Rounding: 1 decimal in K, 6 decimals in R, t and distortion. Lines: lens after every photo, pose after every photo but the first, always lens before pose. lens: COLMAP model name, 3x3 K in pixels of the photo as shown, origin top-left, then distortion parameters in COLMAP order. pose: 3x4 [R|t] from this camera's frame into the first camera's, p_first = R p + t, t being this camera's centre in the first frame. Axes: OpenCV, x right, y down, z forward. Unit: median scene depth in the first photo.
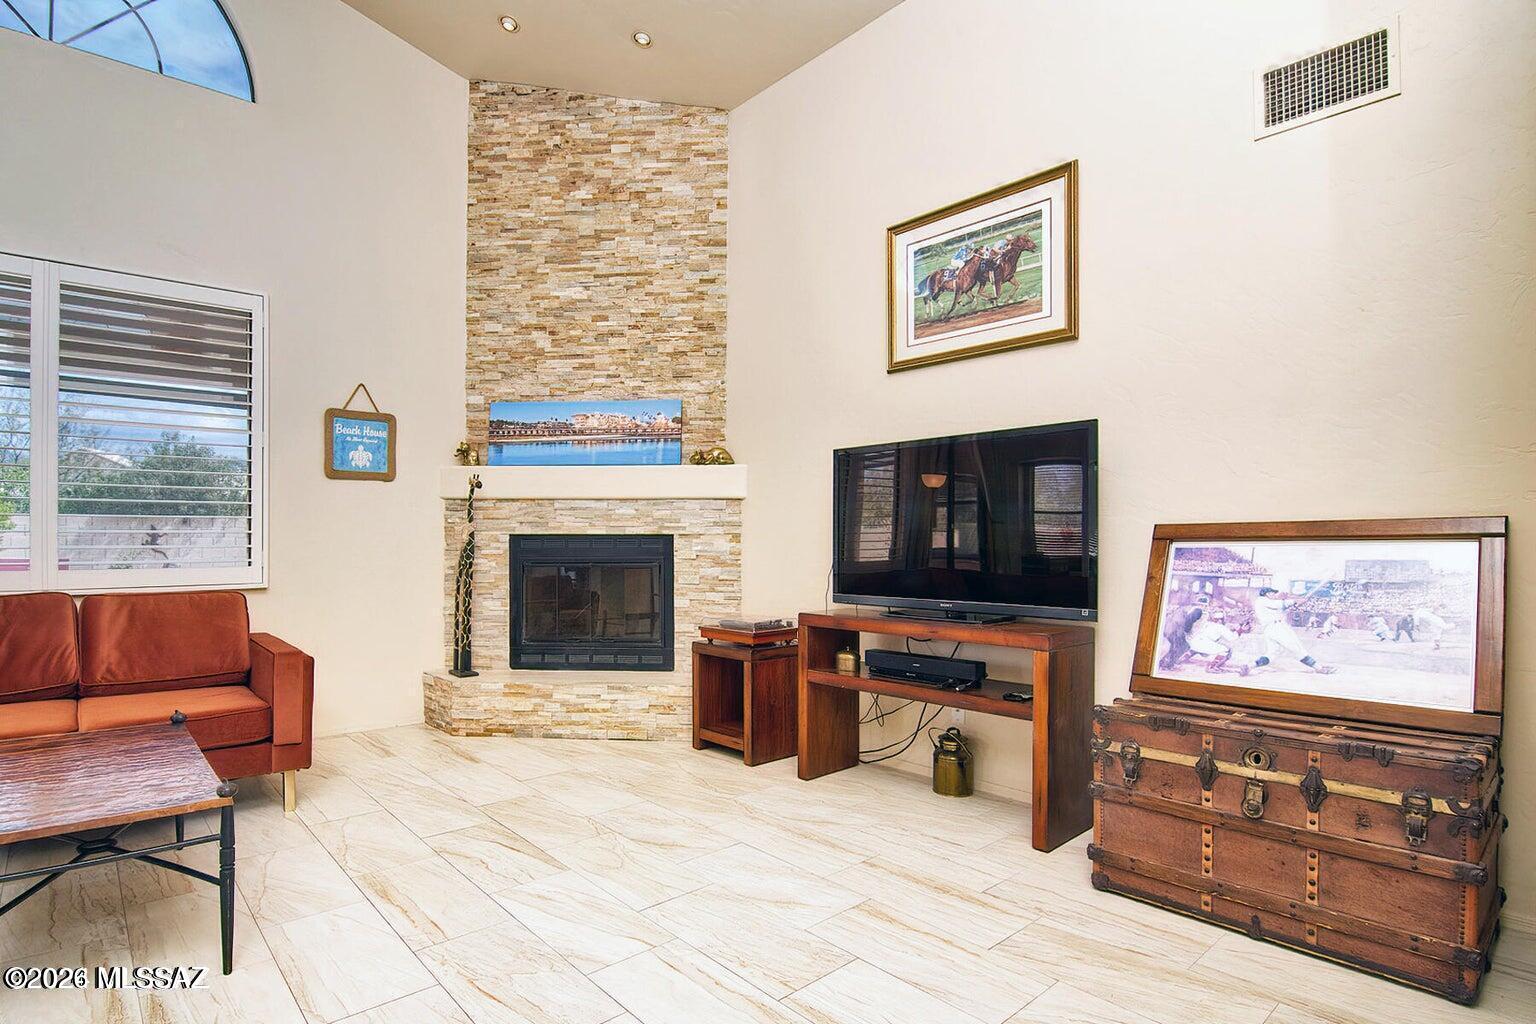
lens RADIAL K [[776.7, 0, 713.0], [0, 776.7, 547.2], [0, 0, 1]] dist [-0.014293, -0.001754]
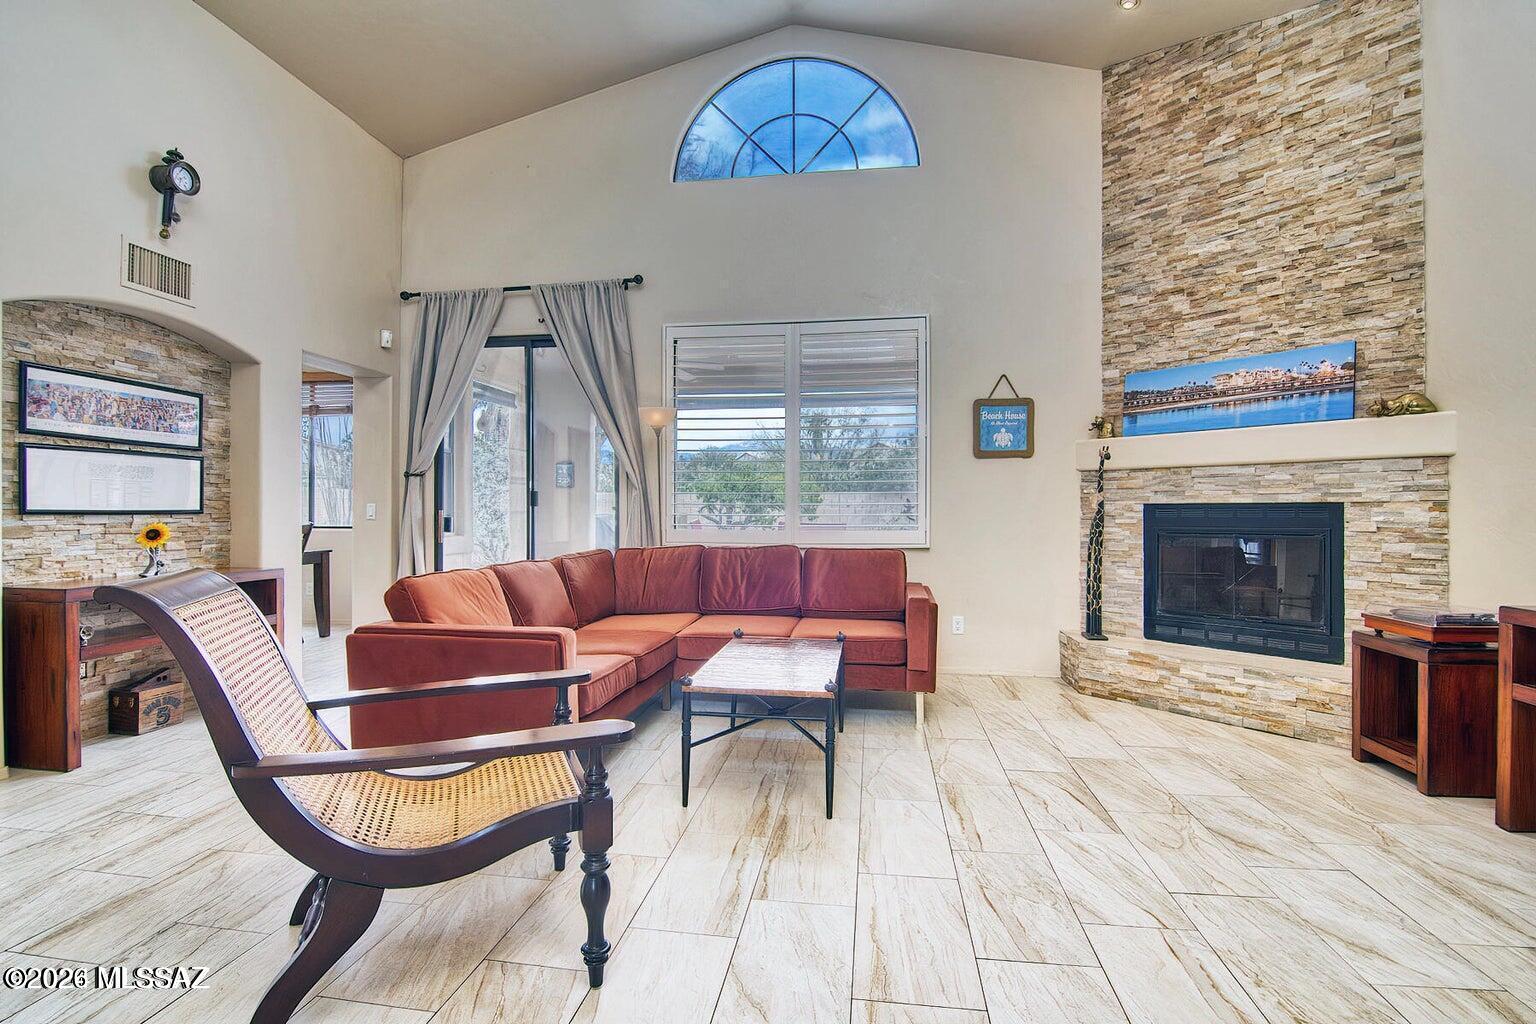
lens RADIAL K [[737.2, 0, 762.8], [0, 737.2, 509.8], [0, 0, 1]] dist [-0.014553, -0.005303]
pose [[0.661510, -0.002255, -0.749933, 0.124032], [-0.004298, 0.999968, -0.006799, -0.000084], [0.749924, 0.007721, 0.661479, 0.004629]]
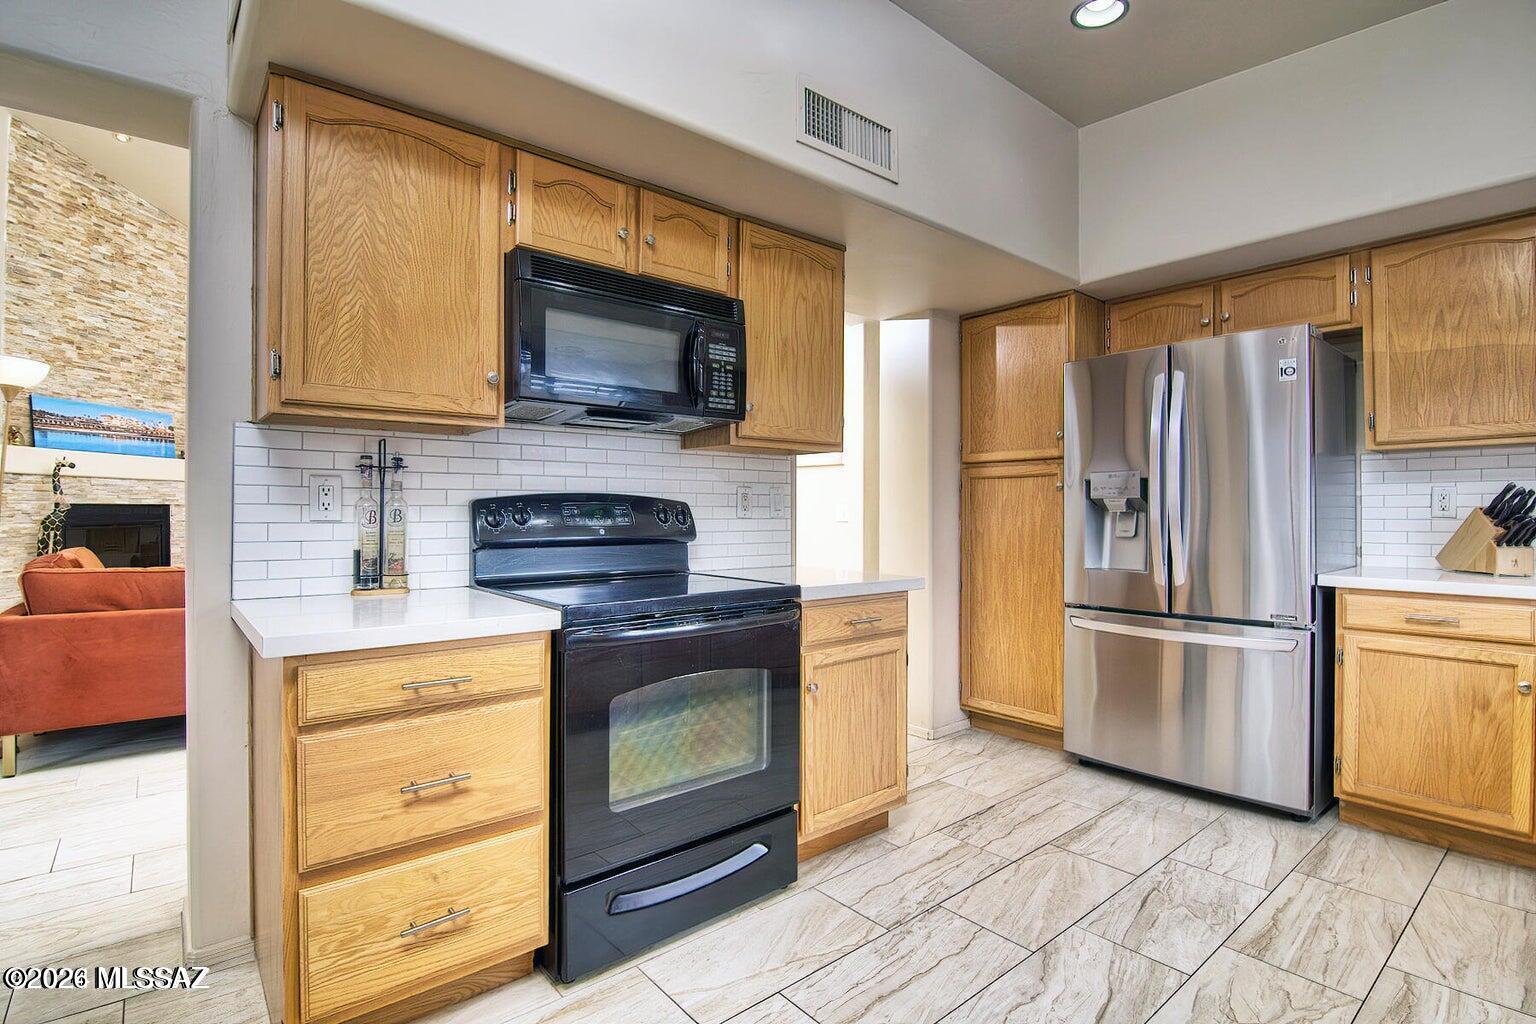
lens RADIAL K [[737.2, 0, 762.8], [0, 737.2, 509.8], [0, 0, 1]] dist [-0.014553, -0.005303]
pose [[0.005866, -0.001594, 0.999982, -1.436997], [0.004014, 0.999991, 0.001570, -0.003785], [-0.999975, 0.004005, 0.005873, -0.149355]]
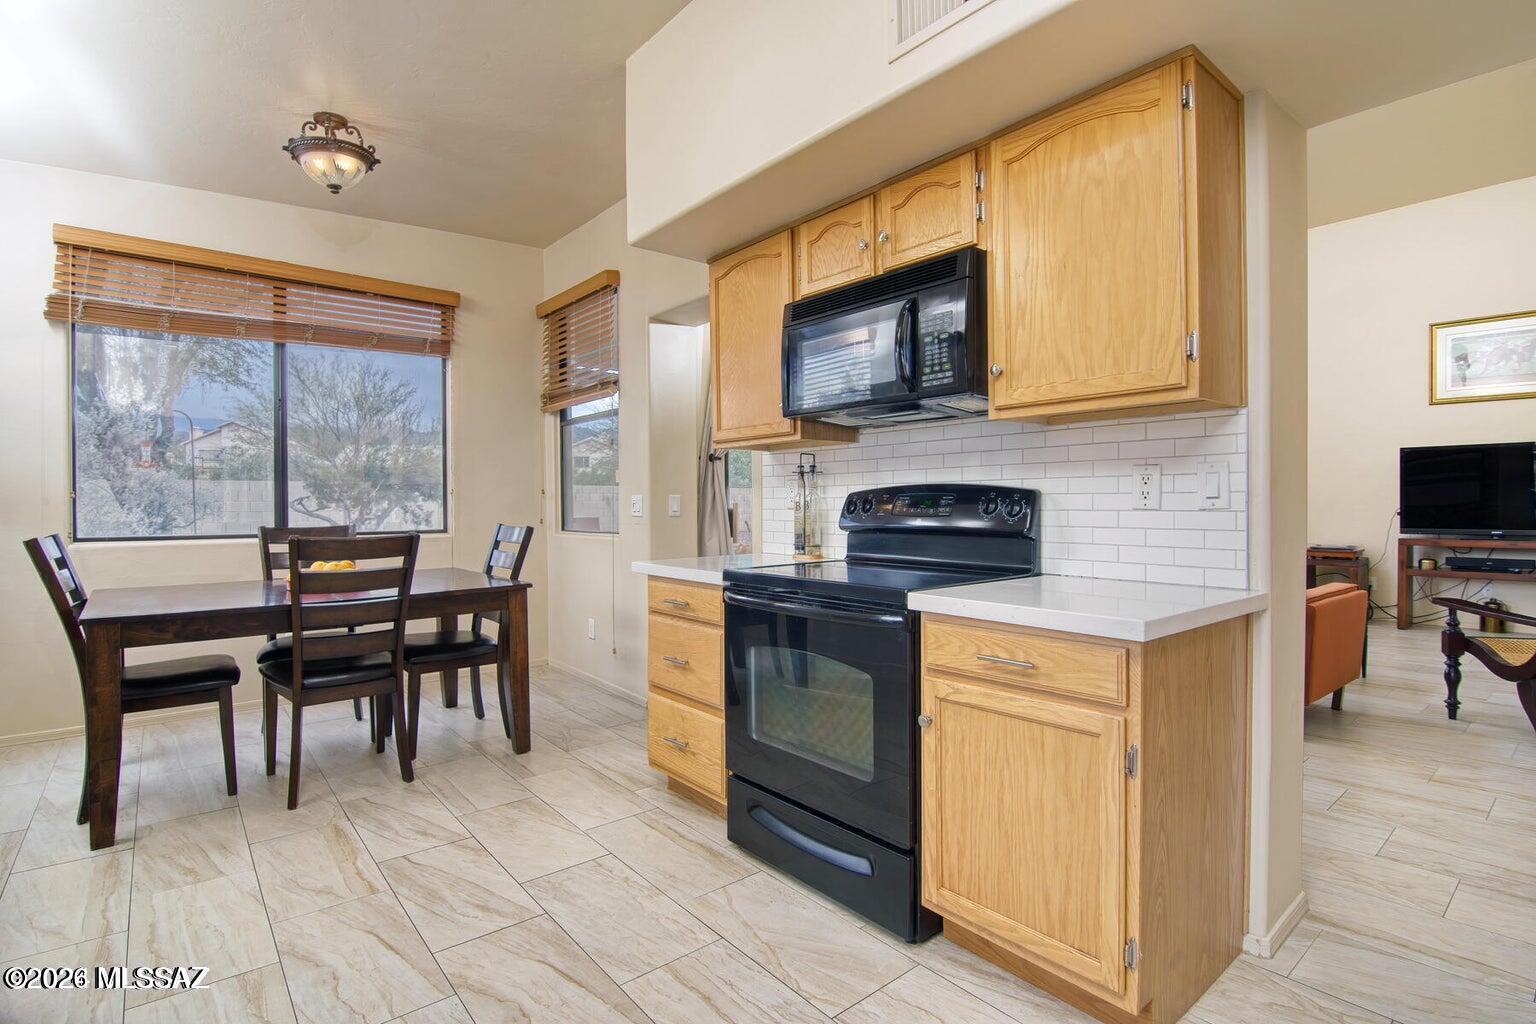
lens RADIAL K [[737.2, 0, 762.8], [0, 737.2, 509.8], [0, 0, 1]] dist [-0.014553, -0.005303]
pose [[0.999927, -0.008586, -0.008517, -1.048229], [0.008597, 0.999962, 0.001317, 0.001746], [0.008506, -0.001390, 0.999963, -0.552983]]
